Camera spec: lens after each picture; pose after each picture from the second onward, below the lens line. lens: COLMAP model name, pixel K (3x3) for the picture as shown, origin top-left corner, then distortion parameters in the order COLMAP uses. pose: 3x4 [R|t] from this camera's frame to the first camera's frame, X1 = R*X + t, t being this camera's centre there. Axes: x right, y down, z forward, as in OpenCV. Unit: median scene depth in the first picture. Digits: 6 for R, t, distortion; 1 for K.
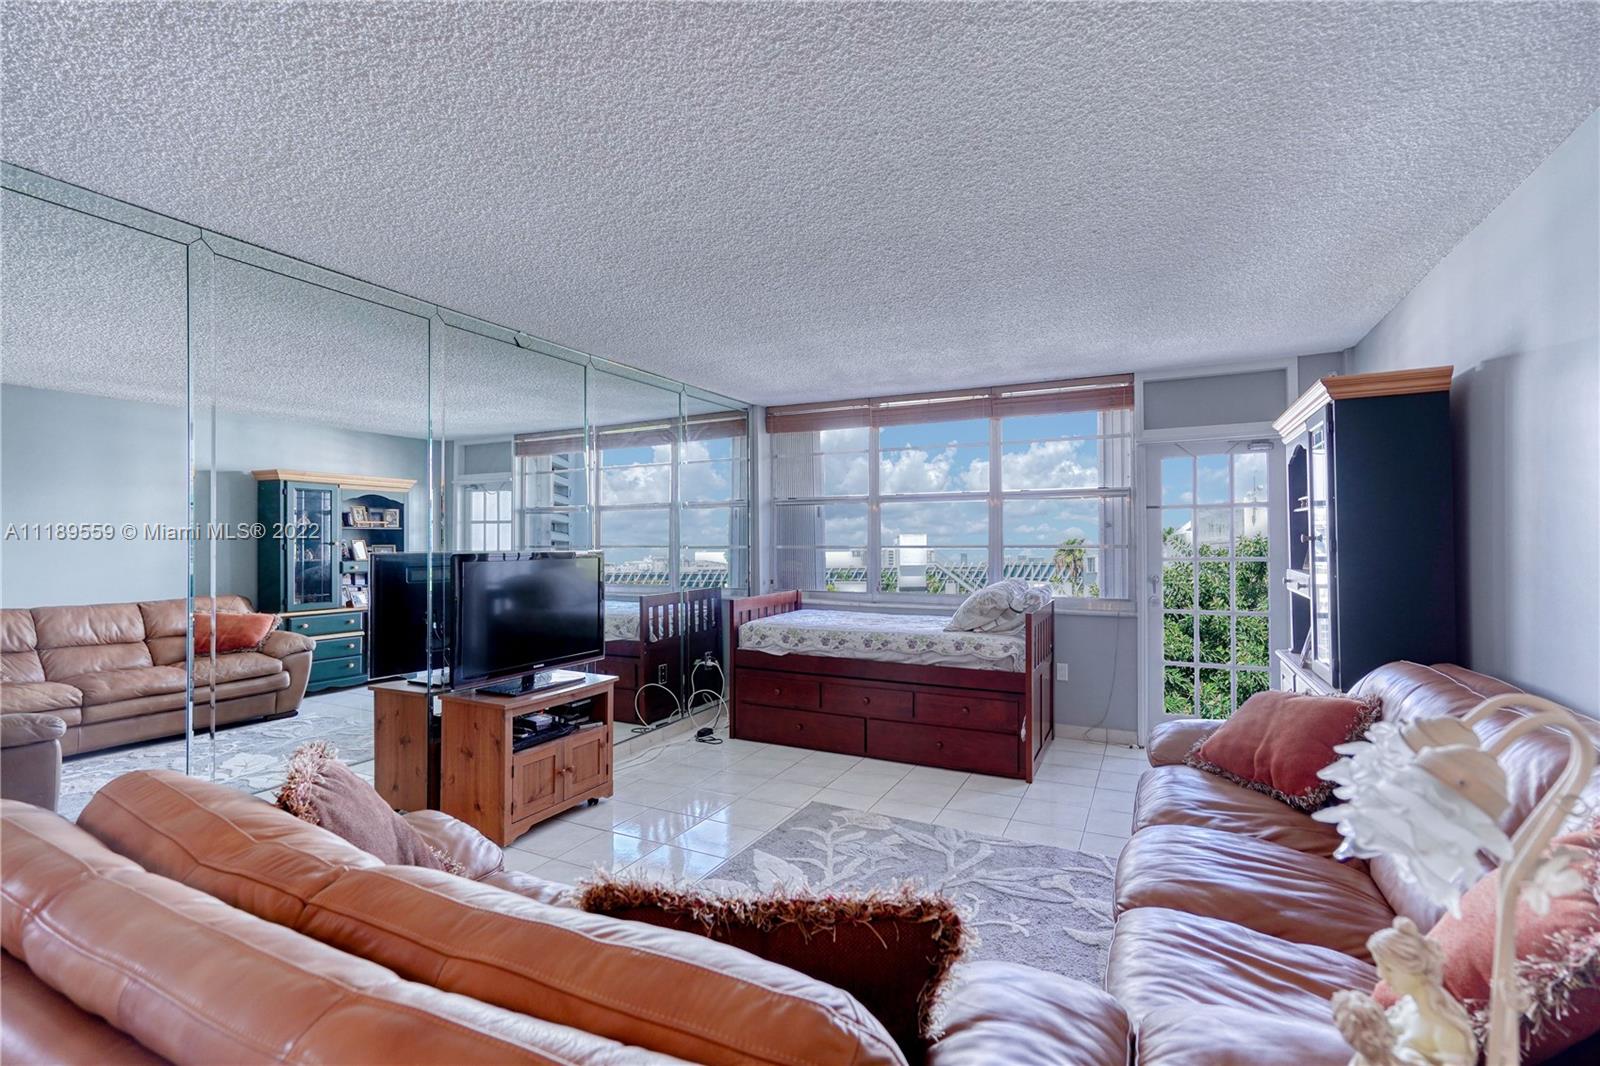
lens RADIAL K [[733.9, 0, 787.9], [0, 733.9, 532.6], [0, 0, 1]] dist [-0.015205, 0.022661]
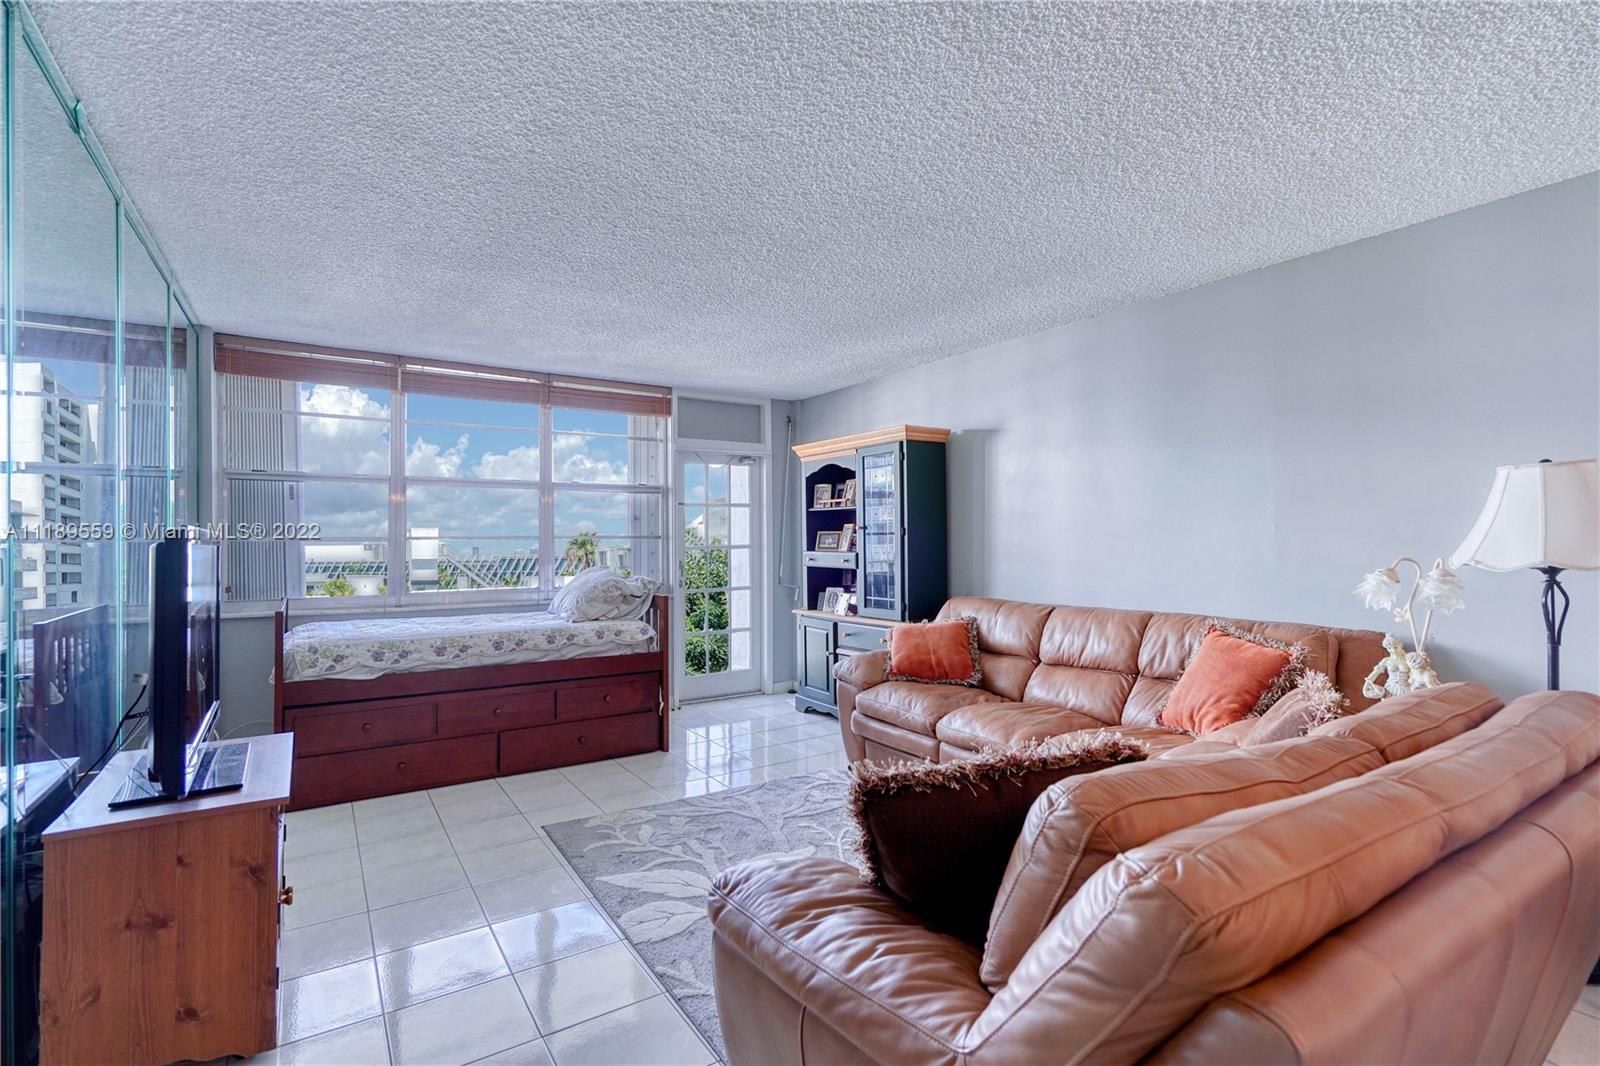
lens RADIAL K [[744.2, 0, 807.0], [0, 744.2, 536.7], [0, 0, 1]] dist [-0.006267, 0.014566]
pose [[0.492630, 0.005489, 0.870221, -0.441831], [-0.004927, 0.999982, -0.003518, 0.021462], [-0.870225, -0.002554, 0.492648, 0.229164]]
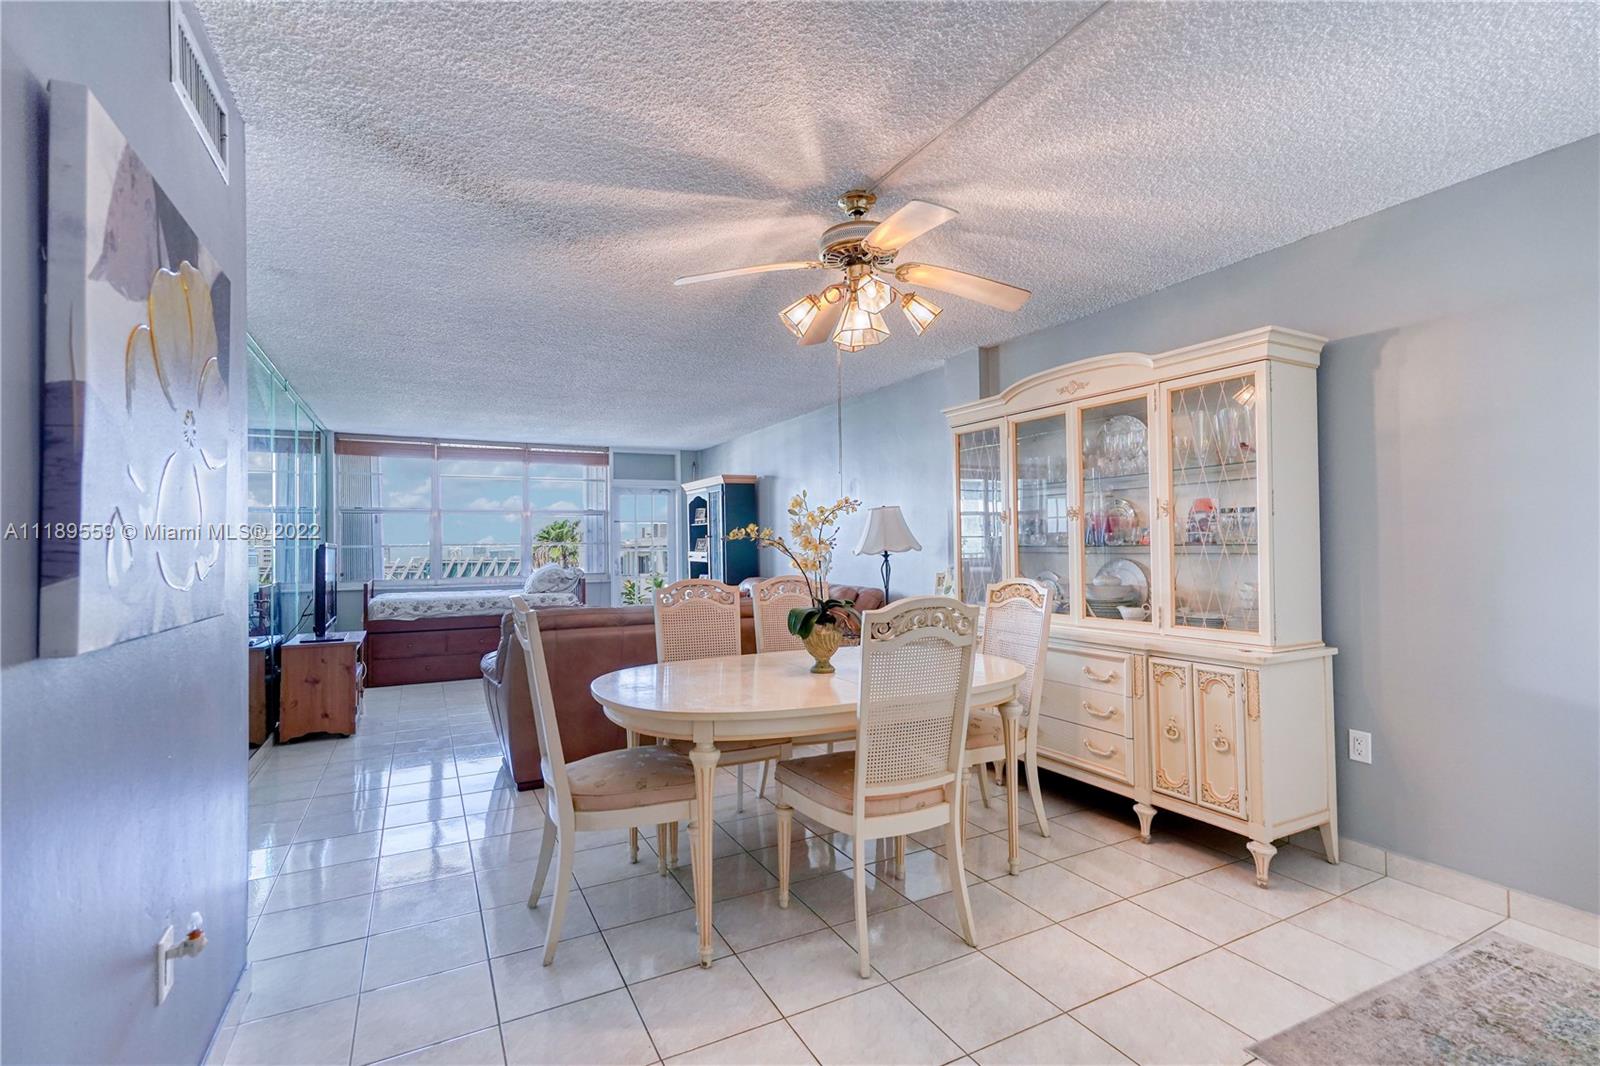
lens RADIAL K [[726.1, 0, 799.6], [0, 726.1, 532.6], [0, 0, 1]] dist [-0.000913, 0.038220]
pose [[0.582798, 0.008619, 0.812571, -0.700287], [0.004110, 0.999900, -0.013554, 0.019117], [-0.812607, 0.011239, 0.582704, -0.421226]]
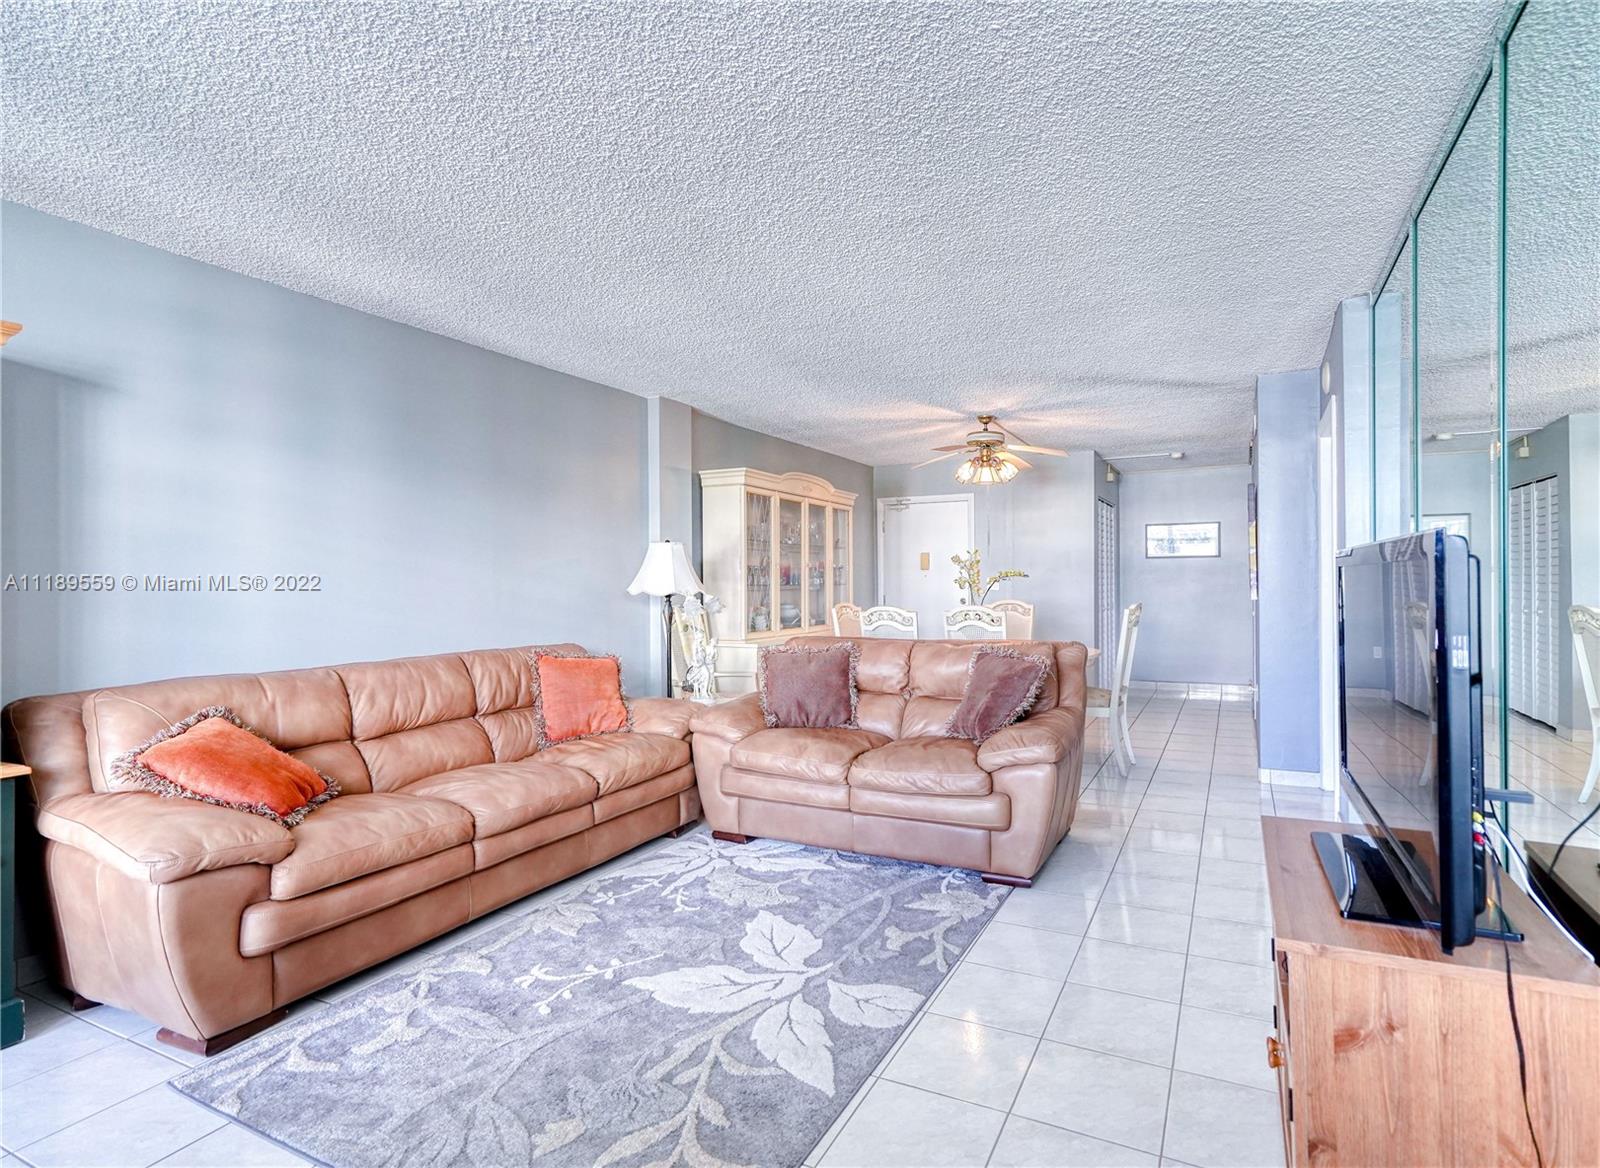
lens RADIAL K [[807.9, 0, 842.7], [0, 807.9, 589.5], [0, 0, 1]] dist [-0.001713, 0.000191]
pose [[-0.999899, 0.012081, -0.007462, -0.034585], [0.012093, 0.999926, -0.001492, 0.034049], [0.007444, -0.001582, -0.999971, 1.037287]]
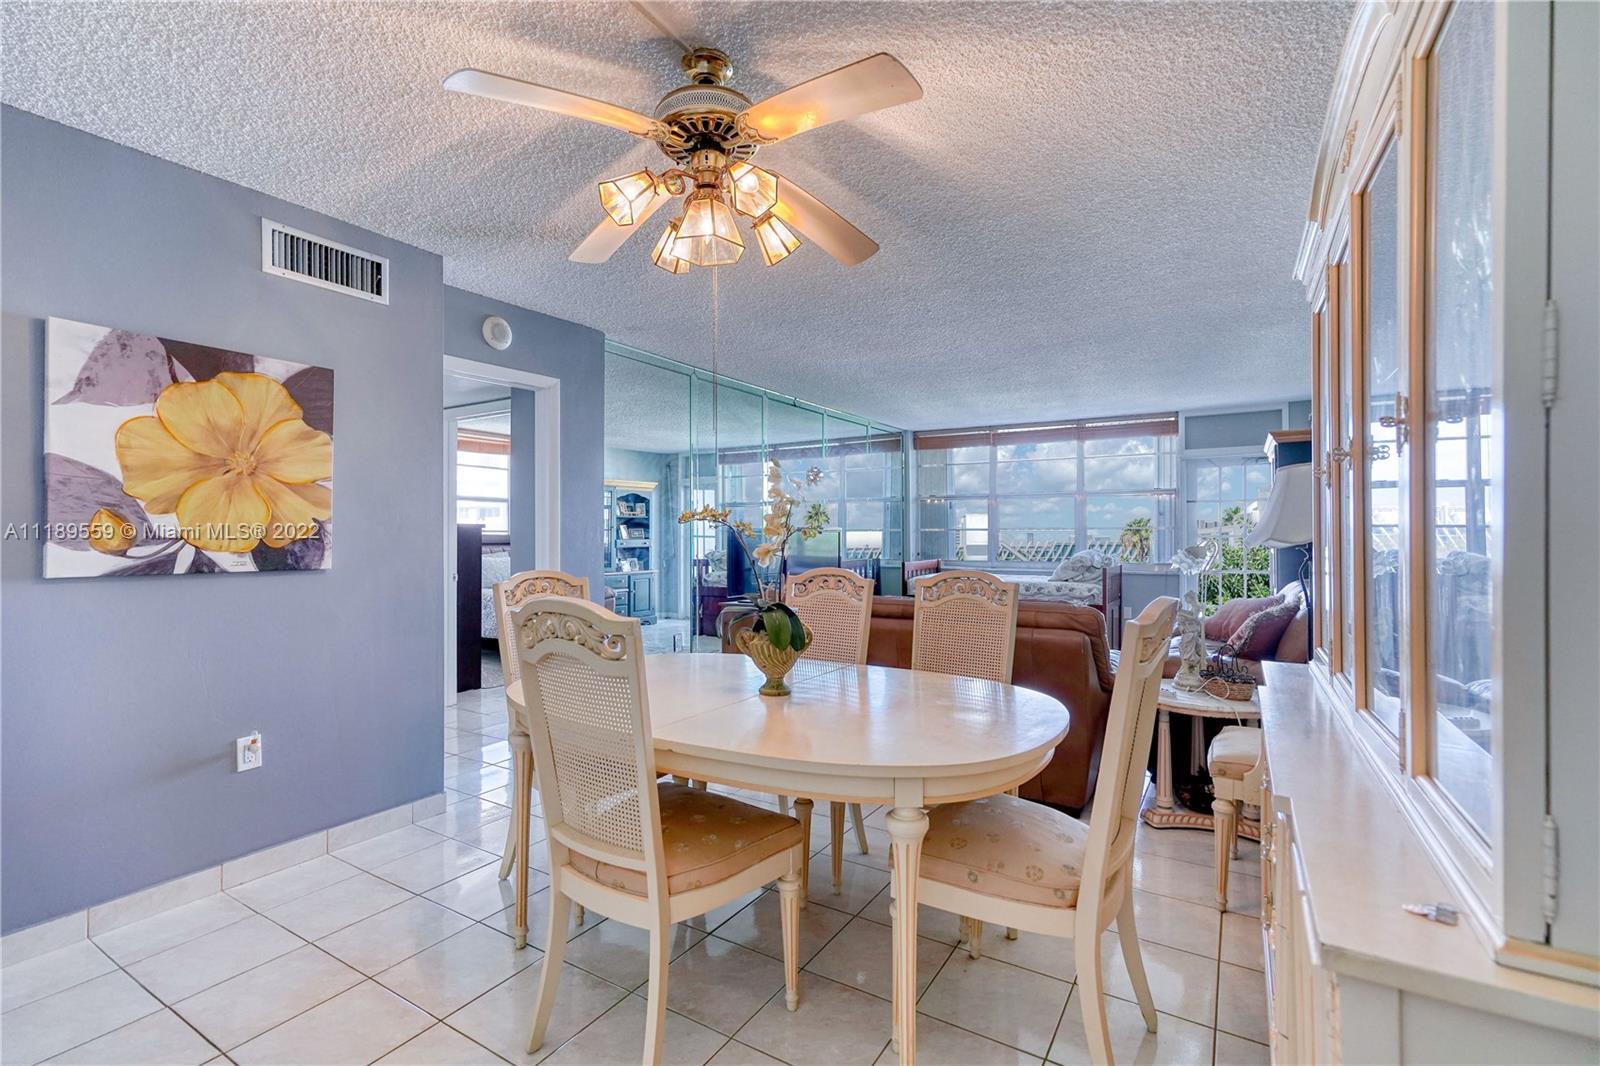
lens RADIAL K [[729.8, 0, 791.7], [0, 729.8, 530.9], [0, 0, 1]] dist [-0.004724, 0.012474]
pose [[0.996486, 0.002465, -0.083725, -0.183333], [-0.002124, 0.999989, 0.004159, 0.020571], [0.083734, -0.003967, 0.996480, -0.538718]]
